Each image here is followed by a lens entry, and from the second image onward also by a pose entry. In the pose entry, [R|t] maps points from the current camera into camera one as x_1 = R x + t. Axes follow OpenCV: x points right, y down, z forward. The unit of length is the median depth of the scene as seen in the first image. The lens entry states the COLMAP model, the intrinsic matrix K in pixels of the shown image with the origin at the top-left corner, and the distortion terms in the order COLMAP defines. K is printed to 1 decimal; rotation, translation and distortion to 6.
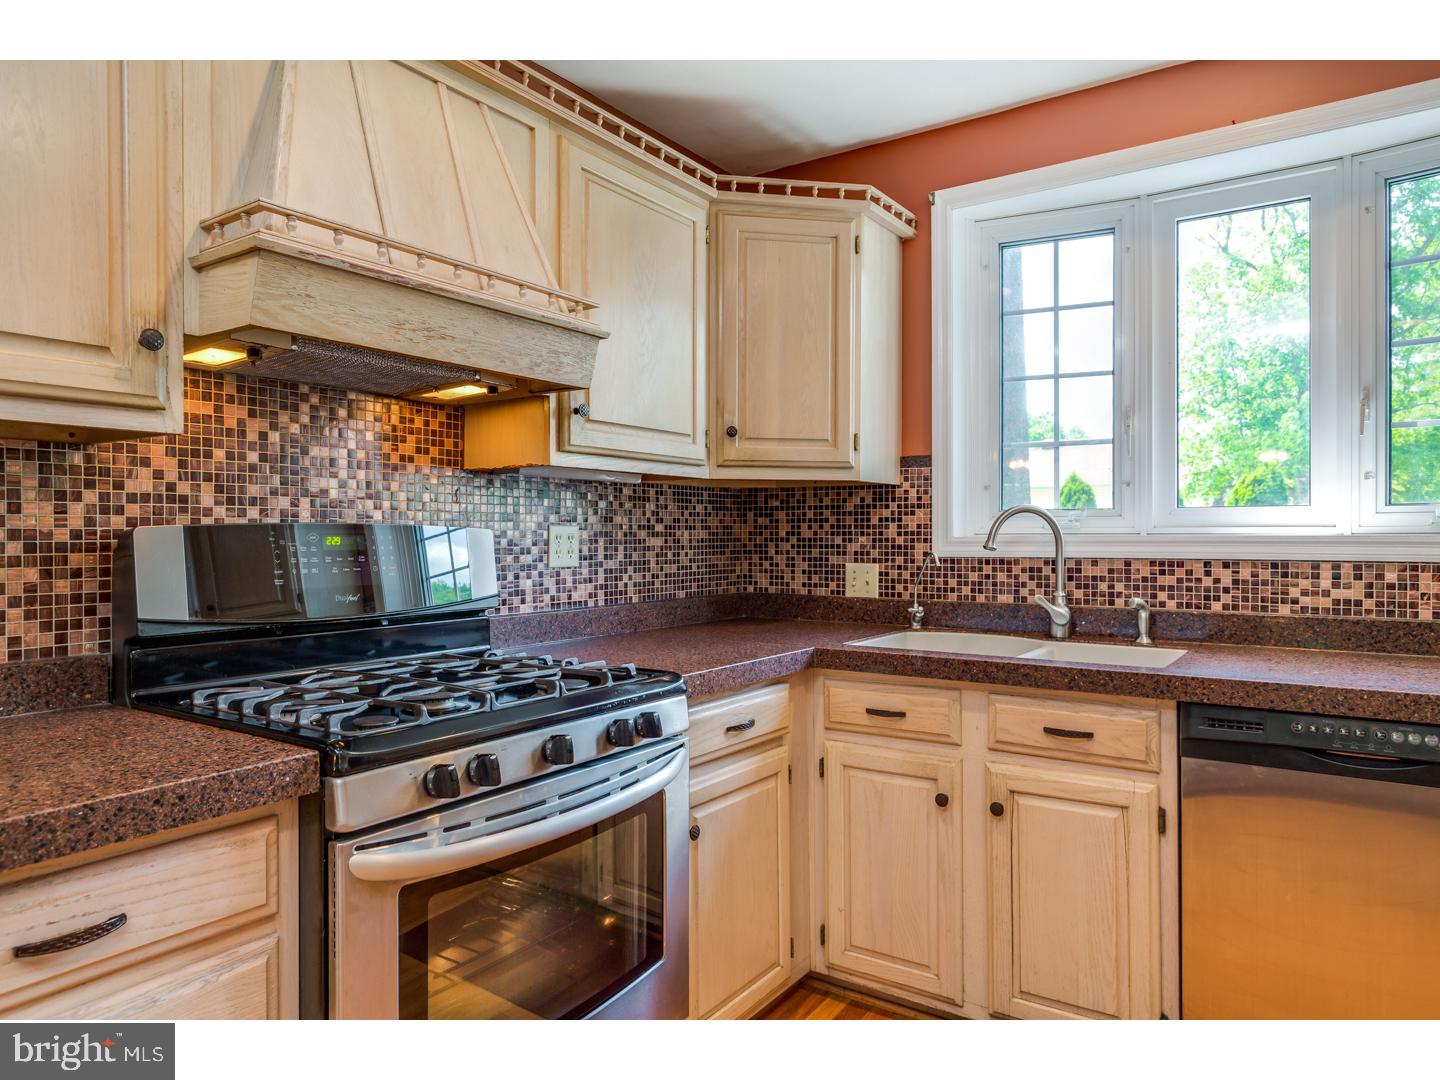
lens RADIAL K [[907.3, 0, 721.5], [0, 907.3, 535.1], [0, 0, 1]] dist [-0.002215, -0.001566]
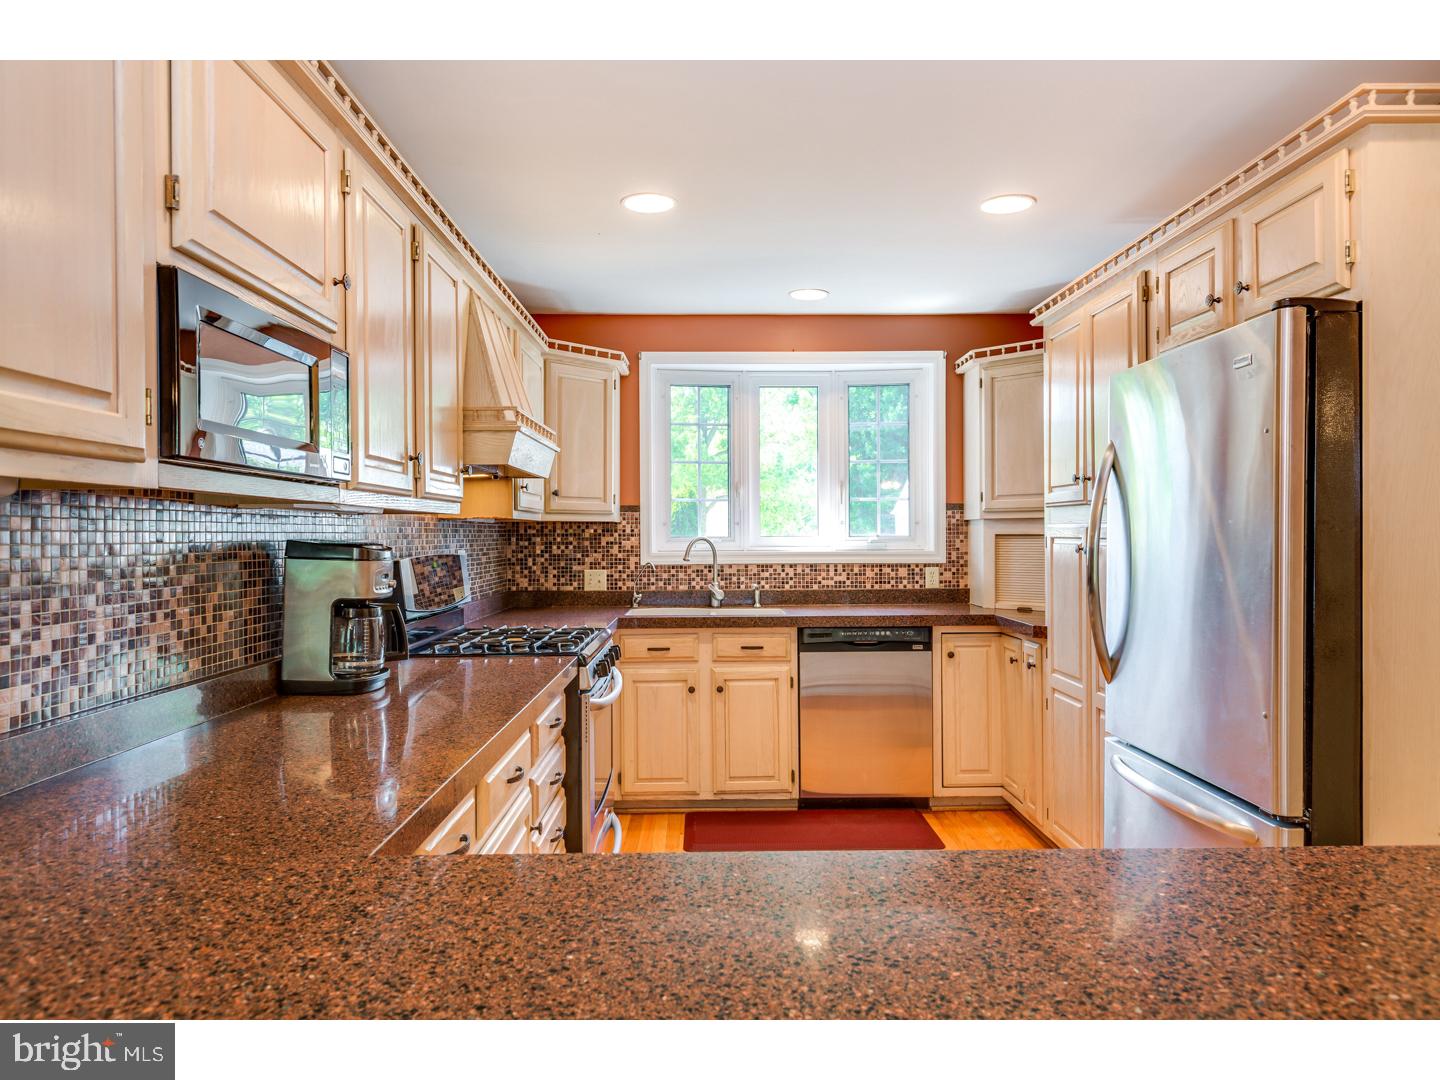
lens RADIAL K [[907.3, 0, 714.6], [0, 907.3, 535.2], [0, 0, 1]] dist [-0.002215, -0.001566]
pose [[0.814145, -0.003271, 0.580652, -0.704626], [0.003938, 0.999992, 0.000113, -0.034485], [-0.580648, 0.002195, 0.814152, -0.516332]]
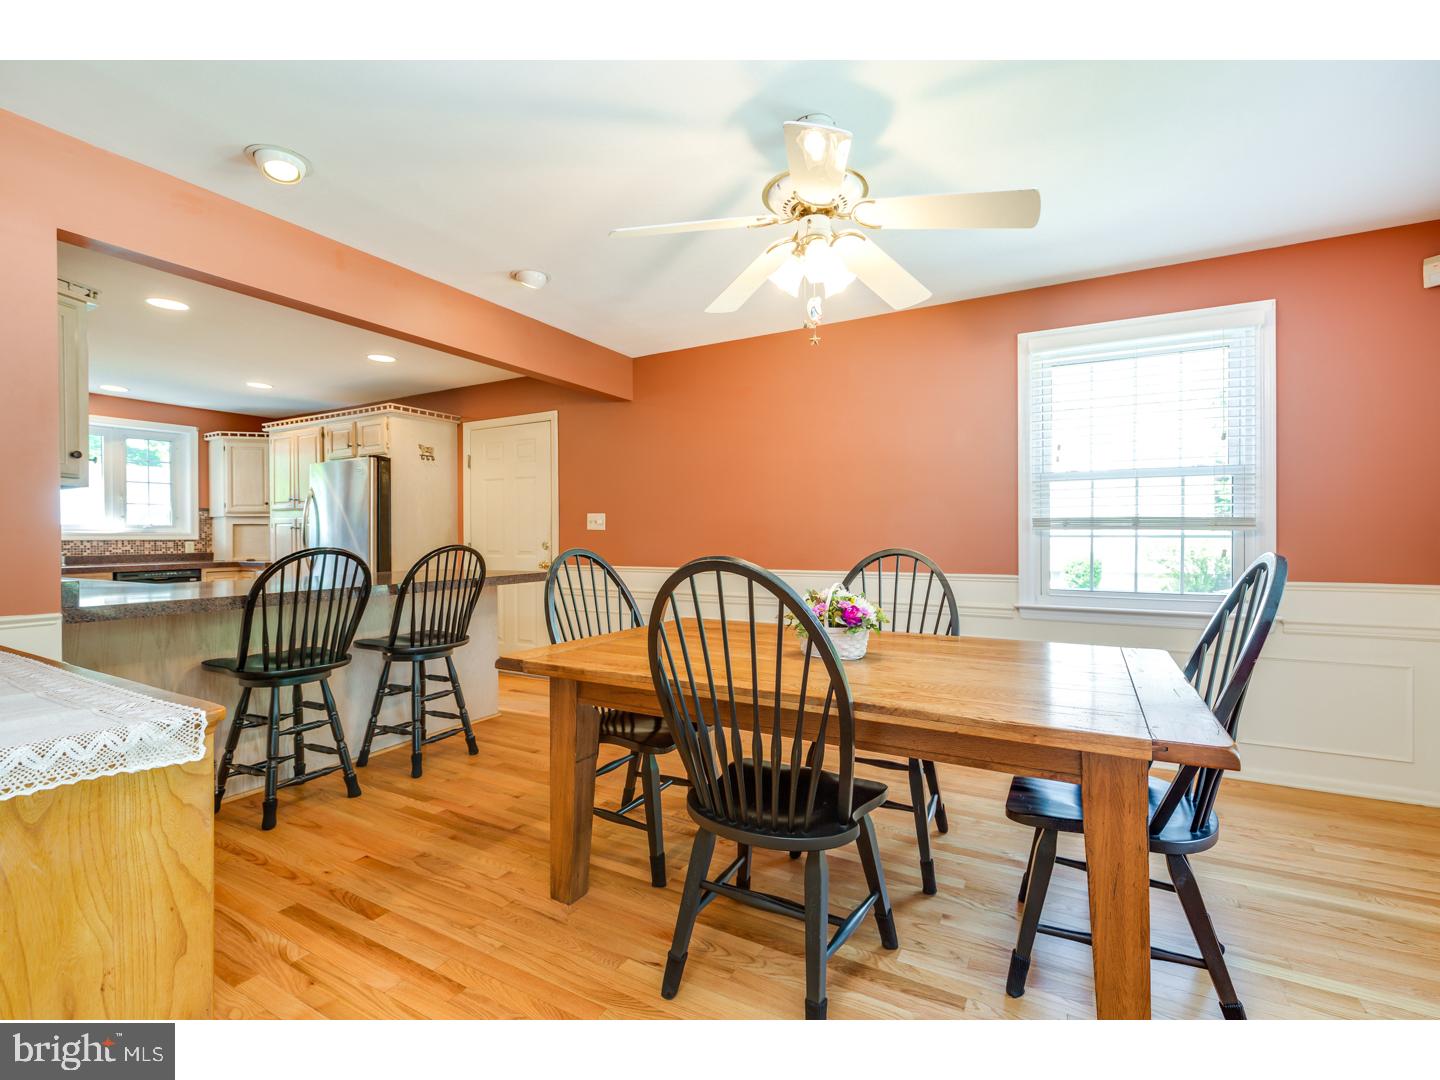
lens RADIAL K [[651.3, 0, 715.8], [0, 651.3, 534.7], [0, 0, 1]] dist [0.012258, -0.000601]
pose [[-0.096350, 0.001100, 0.995347, -1.978651], [0.007409, 0.999972, -0.000388, 0.022940], [-0.995320, 0.007337, -0.096356, -1.036825]]
